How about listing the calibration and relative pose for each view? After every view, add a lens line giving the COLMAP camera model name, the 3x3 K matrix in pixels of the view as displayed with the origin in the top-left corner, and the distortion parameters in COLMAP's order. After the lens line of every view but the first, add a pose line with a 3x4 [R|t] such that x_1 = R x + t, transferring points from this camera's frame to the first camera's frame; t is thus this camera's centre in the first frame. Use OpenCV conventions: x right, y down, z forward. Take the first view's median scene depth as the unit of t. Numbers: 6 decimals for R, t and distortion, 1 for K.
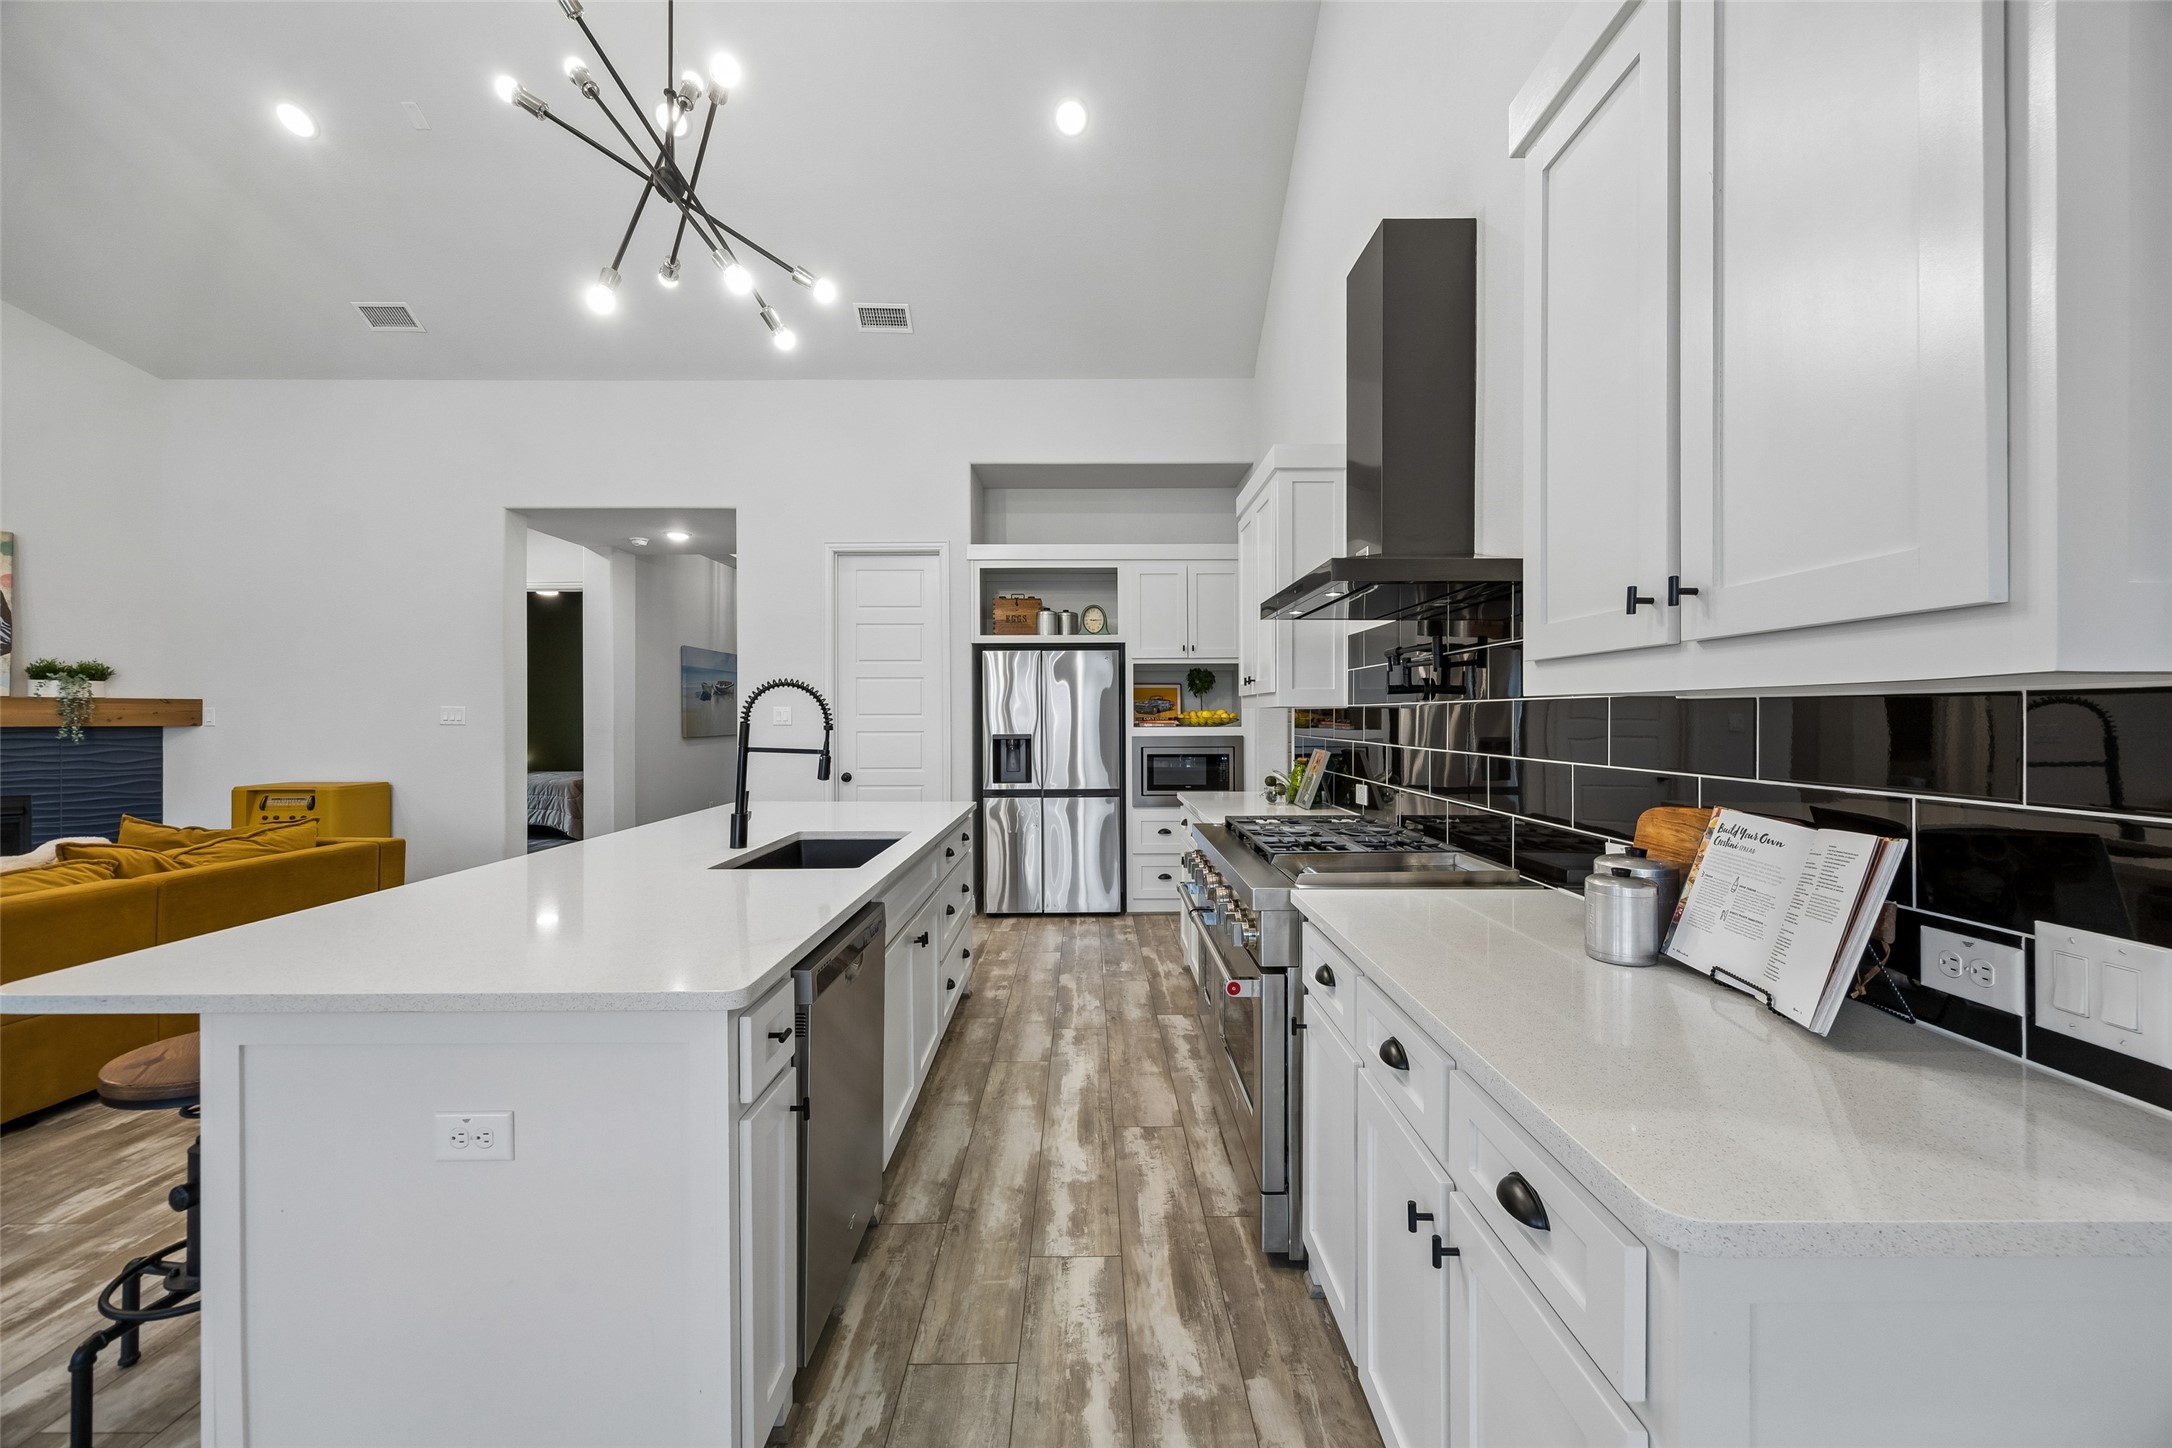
lens RADIAL K [[835.2, 0, 1097.0], [0, 835.2, 708.5], [0, 0, 1]] dist [-0.000074, -0.000951]
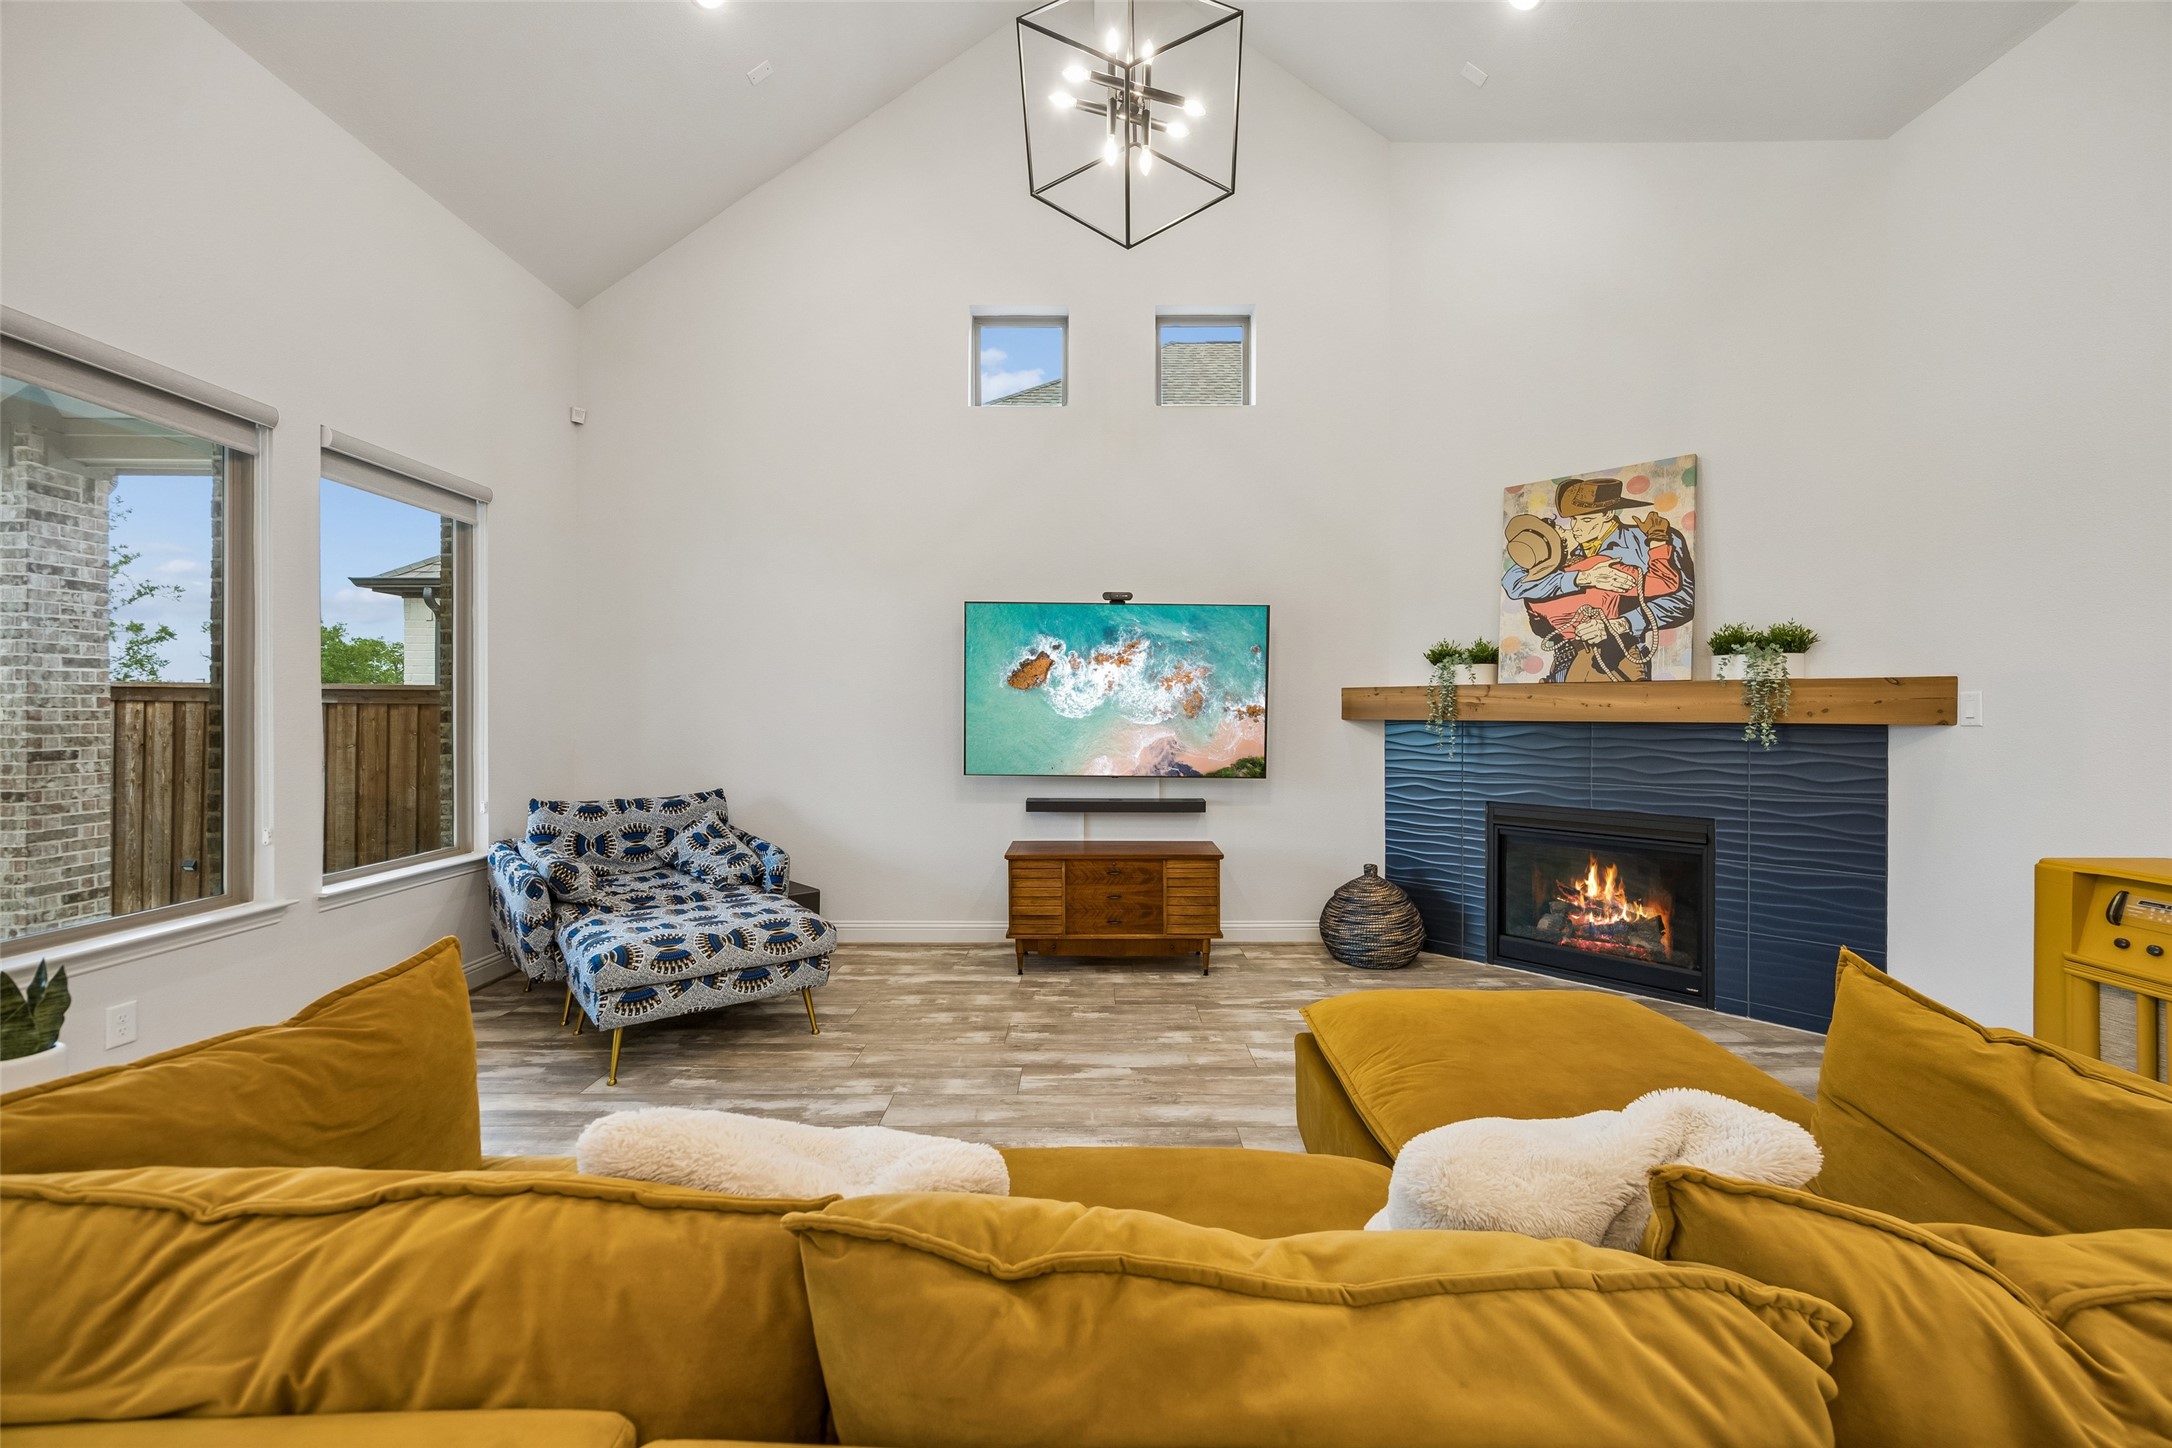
lens RADIAL K [[835.2, 0, 1088.9], [0, 835.2, 720.0], [0, 0, 1]] dist [-0.000074, -0.000951]
pose [[0.004515, 0.015077, -0.999876, -0.575155], [0.005996, 0.999868, 0.015104, 0.005902], [0.999972, -0.006063, 0.004424, 0.467212]]
